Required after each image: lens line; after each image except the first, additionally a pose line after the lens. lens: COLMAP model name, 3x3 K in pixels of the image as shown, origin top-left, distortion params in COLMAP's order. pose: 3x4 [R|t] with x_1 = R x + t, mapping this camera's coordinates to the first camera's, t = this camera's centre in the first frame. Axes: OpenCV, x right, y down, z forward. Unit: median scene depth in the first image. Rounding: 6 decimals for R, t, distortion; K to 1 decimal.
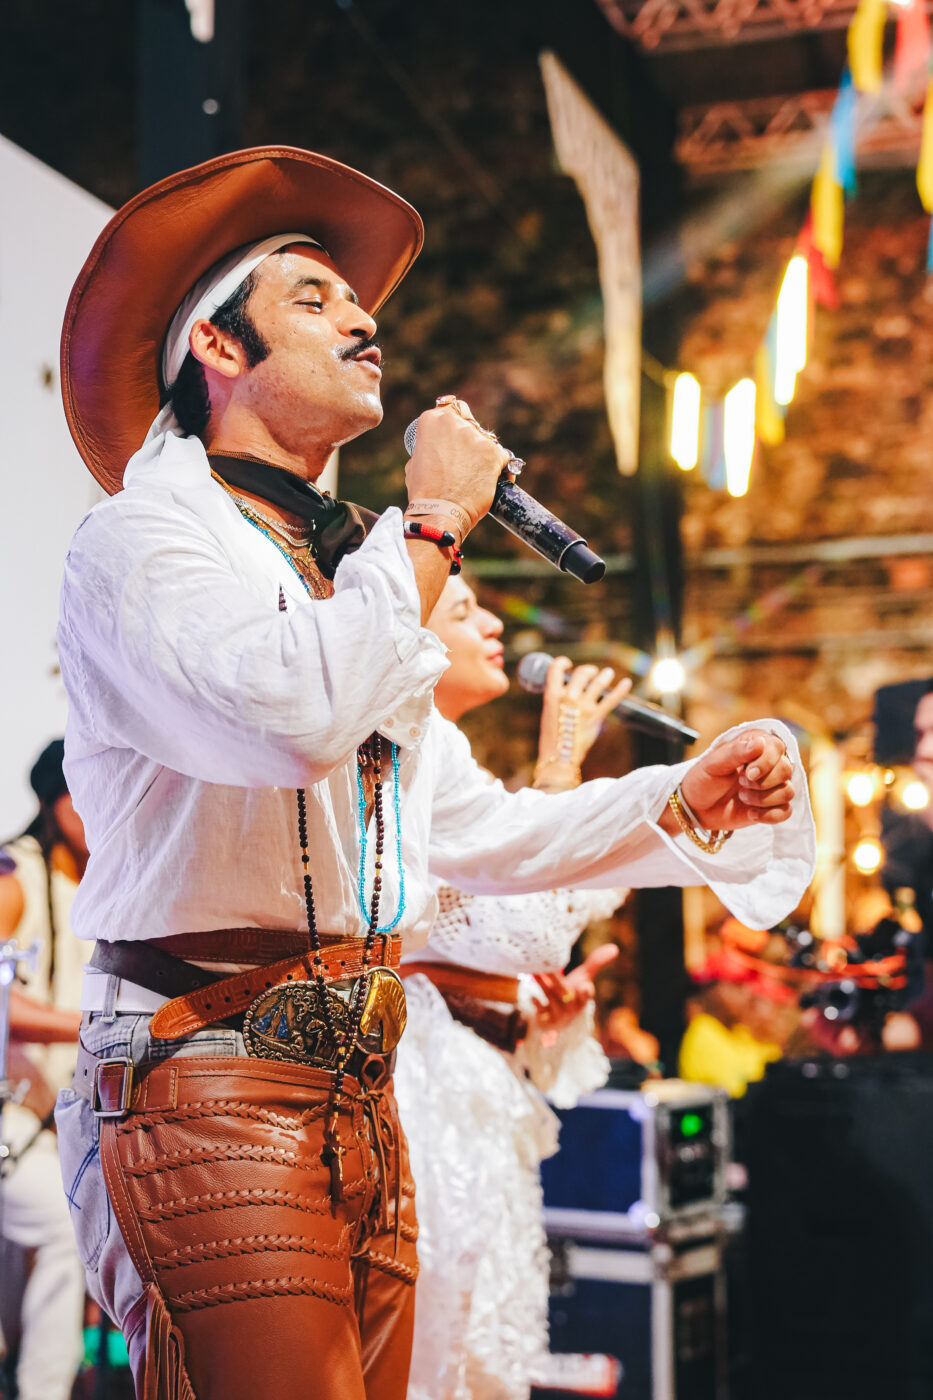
lens RADIAL K [[2532.2, 0, 466.5], [0, 2532.2, 700.0], [0, 0, 1]] dist [0.211449, -0.127429]
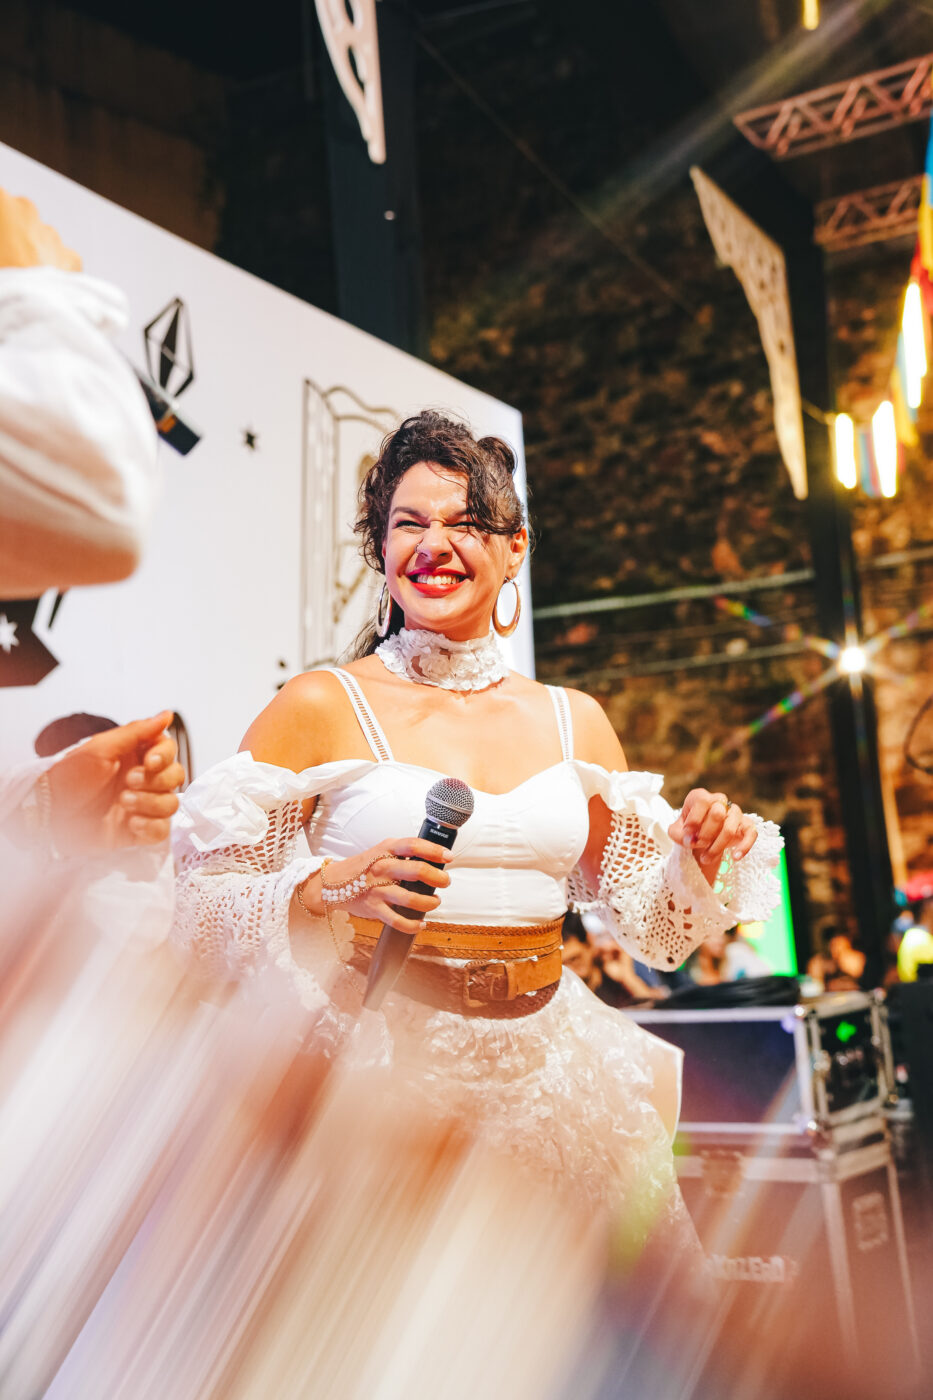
lens RADIAL K [[1632.0, 0, 466.2], [0, 1632.0, 744.0], [0, 0, 1]] dist [-0.006629, 0.028552]
pose [[0.974869, -0.099084, -0.199530, 0.051004], [0.096259, 0.995071, -0.023834, 0.031489], [0.200908, 0.004028, 0.979602, 0.196472]]
